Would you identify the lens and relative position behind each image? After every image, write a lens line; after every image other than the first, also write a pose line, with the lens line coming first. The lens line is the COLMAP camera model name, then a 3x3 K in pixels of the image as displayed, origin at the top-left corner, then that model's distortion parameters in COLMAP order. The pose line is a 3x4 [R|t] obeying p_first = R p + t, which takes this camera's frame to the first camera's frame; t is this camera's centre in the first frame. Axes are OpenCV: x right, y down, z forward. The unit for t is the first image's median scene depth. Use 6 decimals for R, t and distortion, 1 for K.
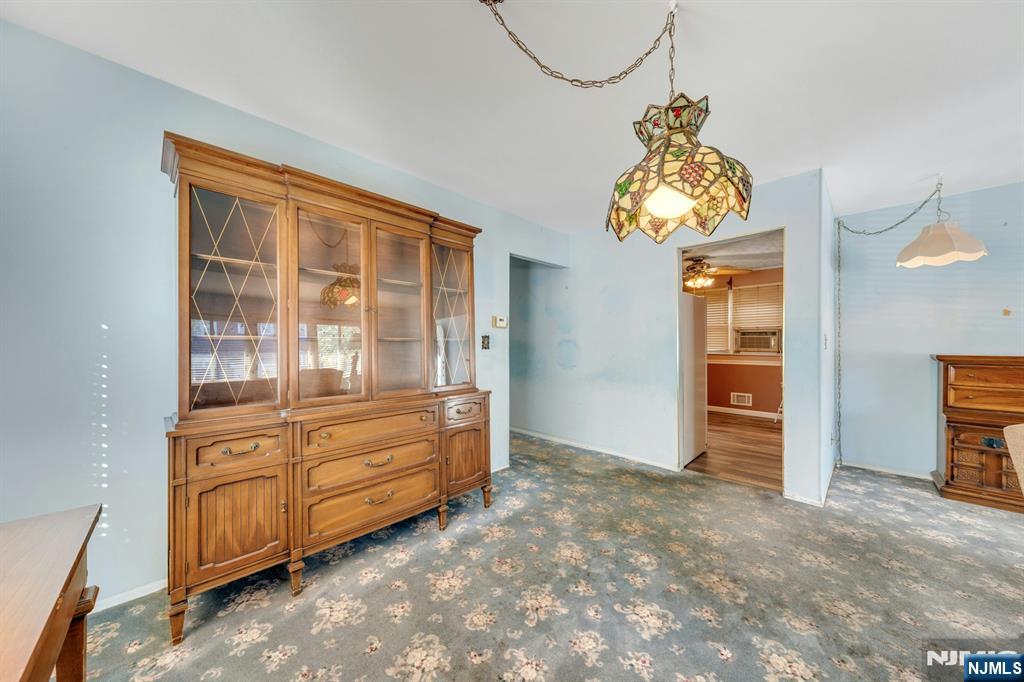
lens RADIAL K [[371.2, 0, 494.9], [0, 371.2, 345.6], [0, 0, 1]] dist [0.028924, 0.000290]
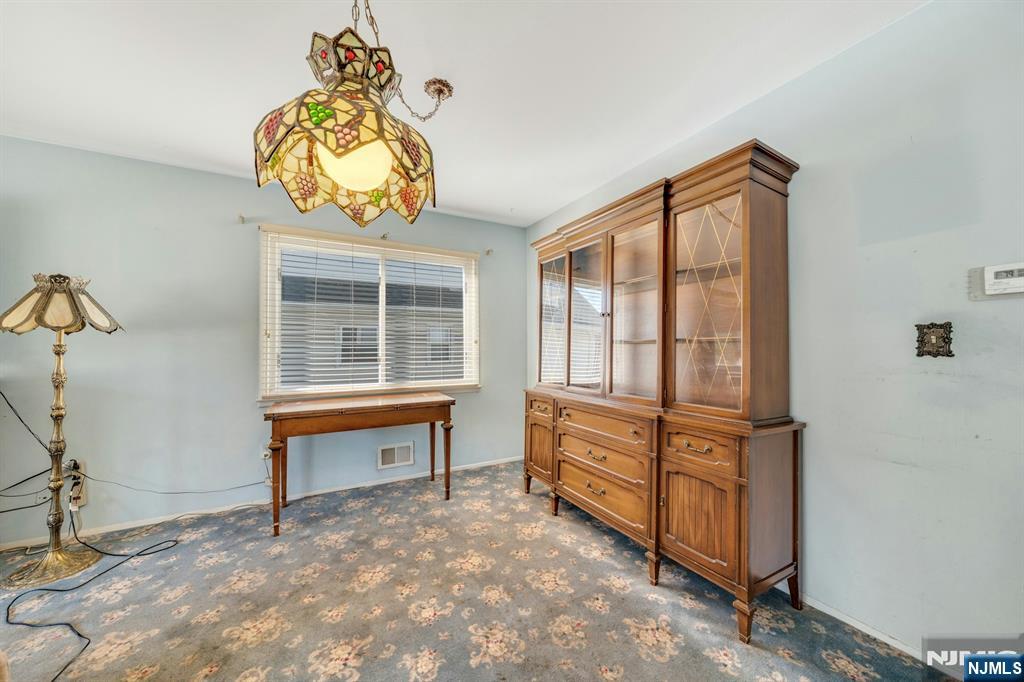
lens RADIAL K [[361.0, 0, 512.0], [0, 361.0, 341.0], [0, 0, 1]] dist [0.001422, 0.000176]
pose [[-0.275727, -0.021999, -0.960984, 0.595948], [-0.006081, 0.999758, -0.021142, 0.004265], [0.961217, 0.000014, -0.275794, 0.818242]]
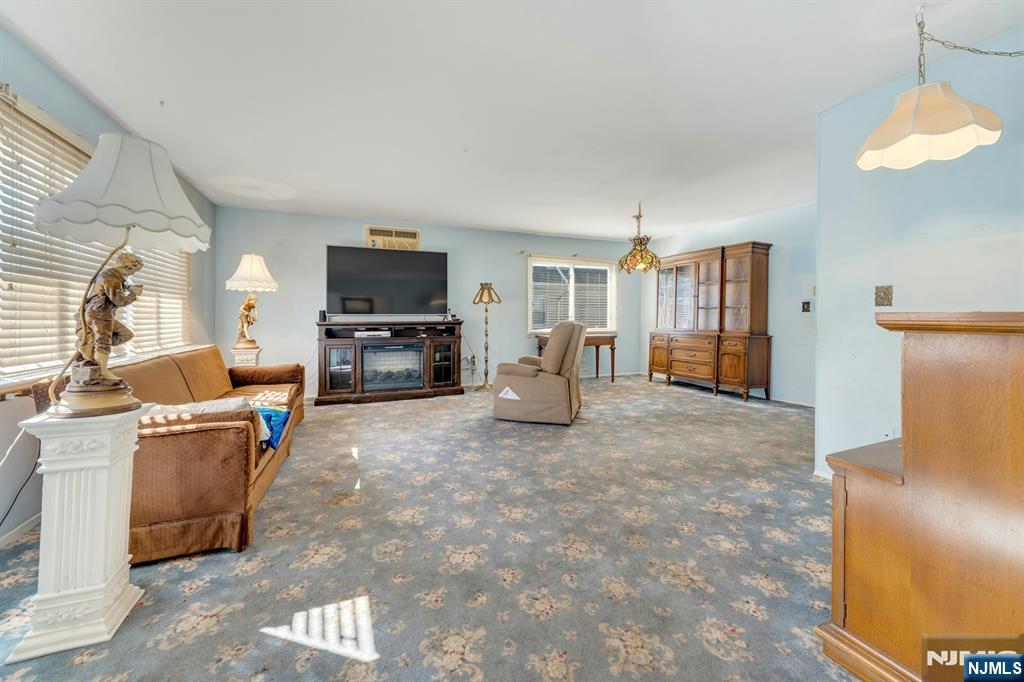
lens RADIAL K [[390.5, 0, 507.3], [0, 390.5, 316.4], [0, 0, 1]] dist [-0.003854, -0.000153]
pose [[-0.387190, -0.006321, -0.921978, 2.078933], [-0.013024, 0.999914, -0.001385, 0.050681], [0.921908, 0.011472, -0.387239, 0.677226]]
